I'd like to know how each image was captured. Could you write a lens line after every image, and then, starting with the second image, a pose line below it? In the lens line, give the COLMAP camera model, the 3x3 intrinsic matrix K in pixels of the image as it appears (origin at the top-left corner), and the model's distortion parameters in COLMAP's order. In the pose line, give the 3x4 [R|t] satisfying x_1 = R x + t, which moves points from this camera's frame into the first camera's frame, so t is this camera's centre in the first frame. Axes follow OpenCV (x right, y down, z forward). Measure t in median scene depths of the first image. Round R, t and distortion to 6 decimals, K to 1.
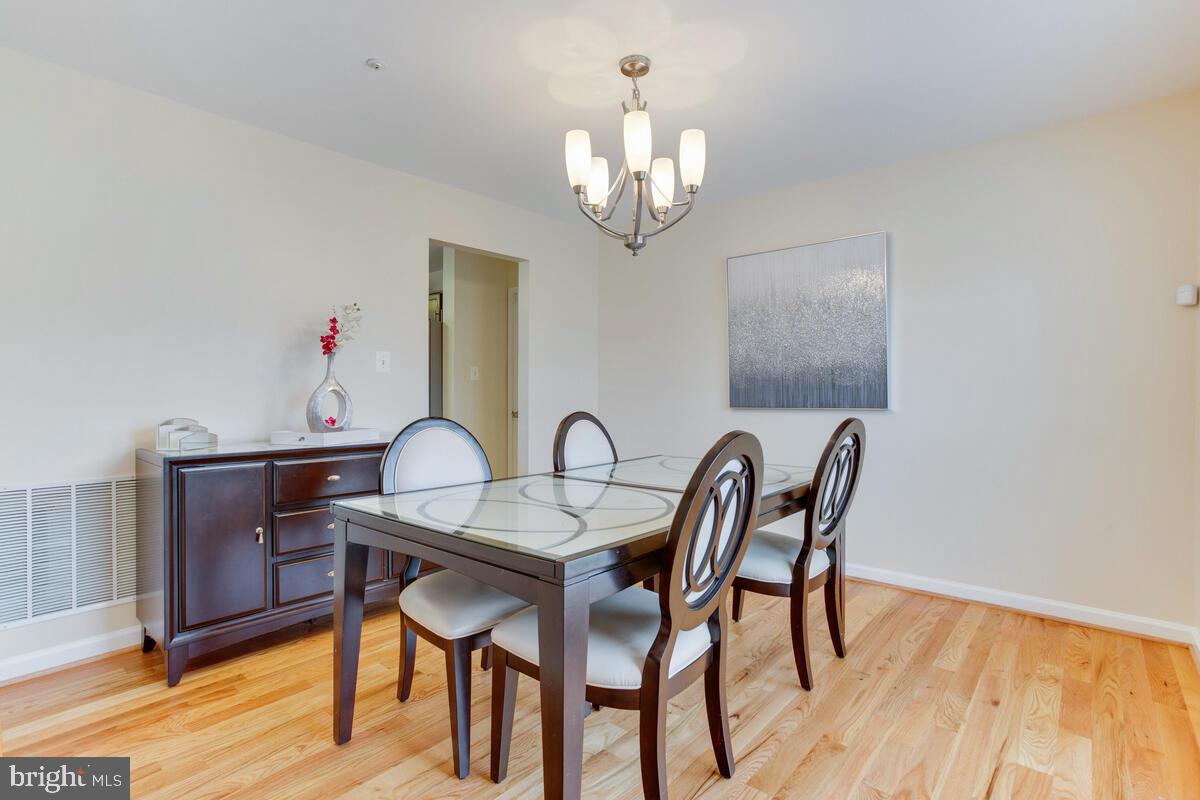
lens RADIAL K [[605.1, 0, 601.2], [0, 605.1, 398.0], [0, 0, 1]] dist [-0.036619, 0.032743]
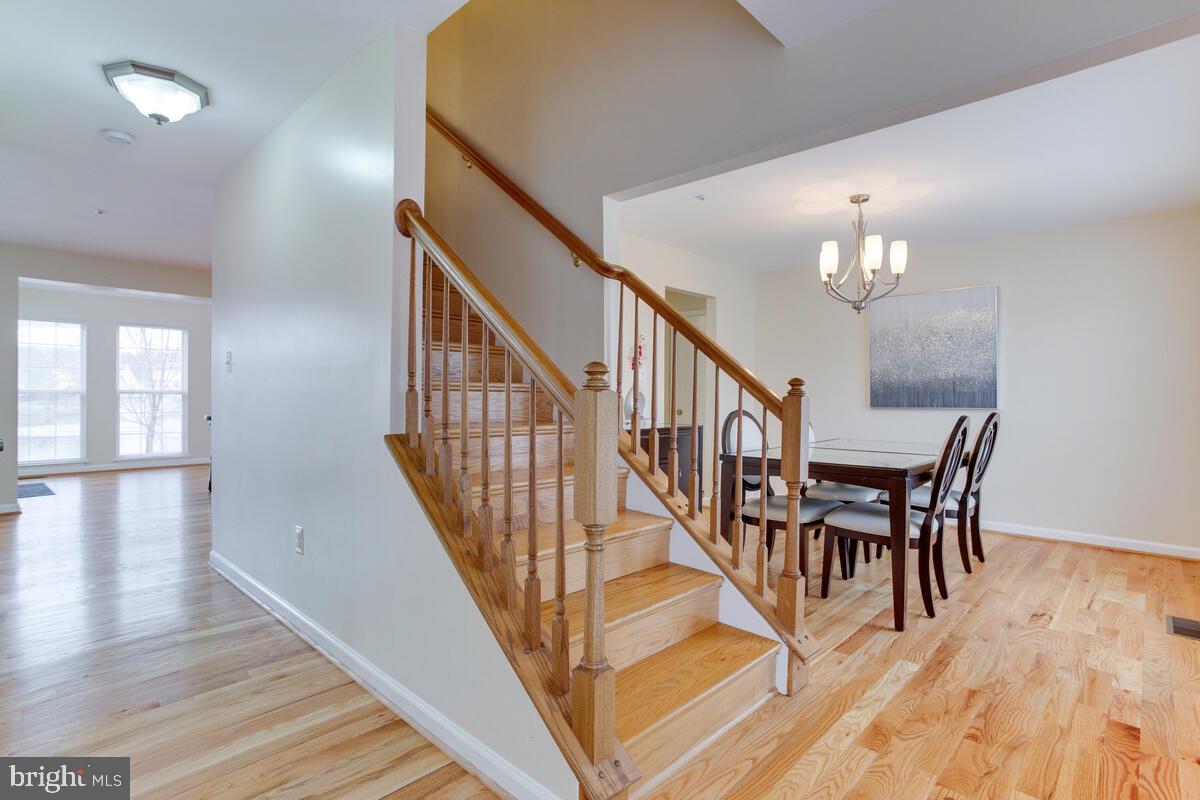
lens RADIAL K [[625.2, 0, 593.3], [0, 625.2, 399.0], [0, 0, 1]] dist [-0.029940, 0.032392]
pose [[0.999031, 0.006615, -0.043518, -0.561397], [-0.006674, 0.999977, -0.001213, 0.005399], [0.043509, 0.001502, 0.999052, -0.694546]]
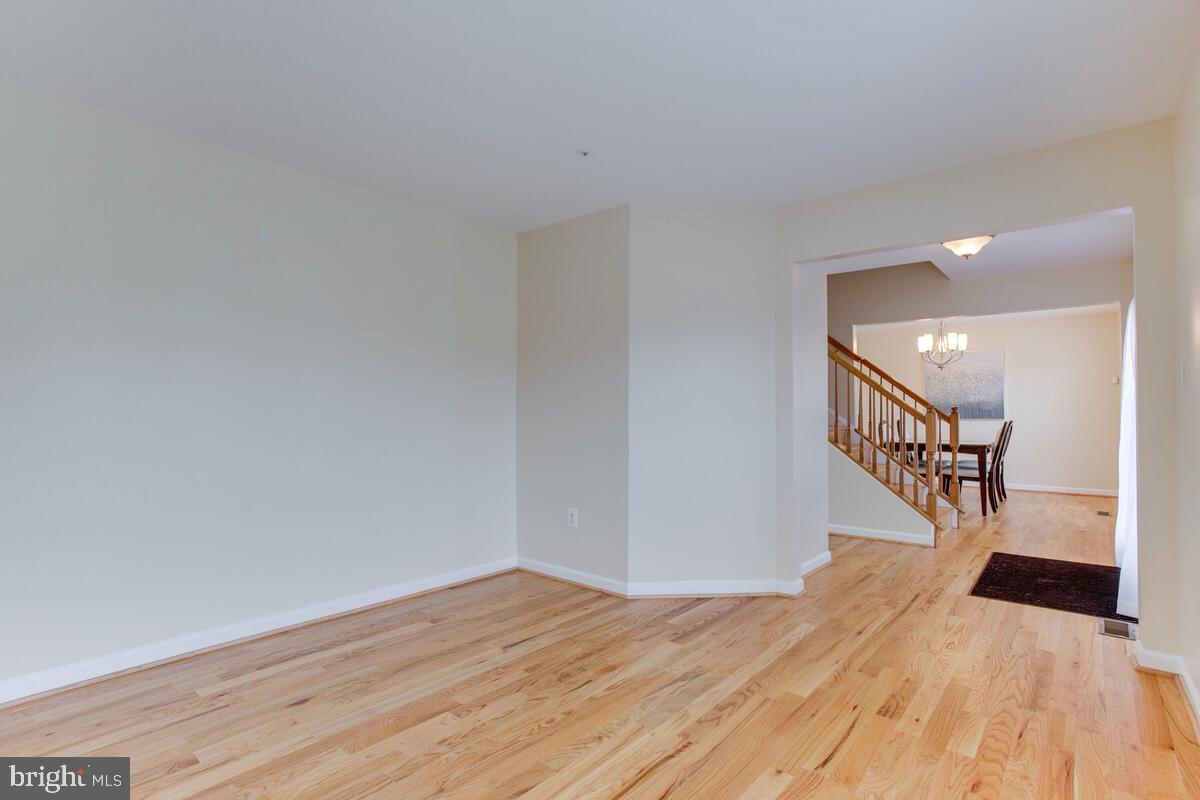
lens RADIAL K [[589.4, 0, 600.0], [0, 589.4, 400.0], [0, 0, 1]] dist [0.001258, 0.000244]
pose [[0.999992, 0.003906, -0.000477, -1.663361], [-0.003916, 0.999756, -0.021743, -0.001517], [0.000392, 0.021745, 0.999763, -2.022149]]
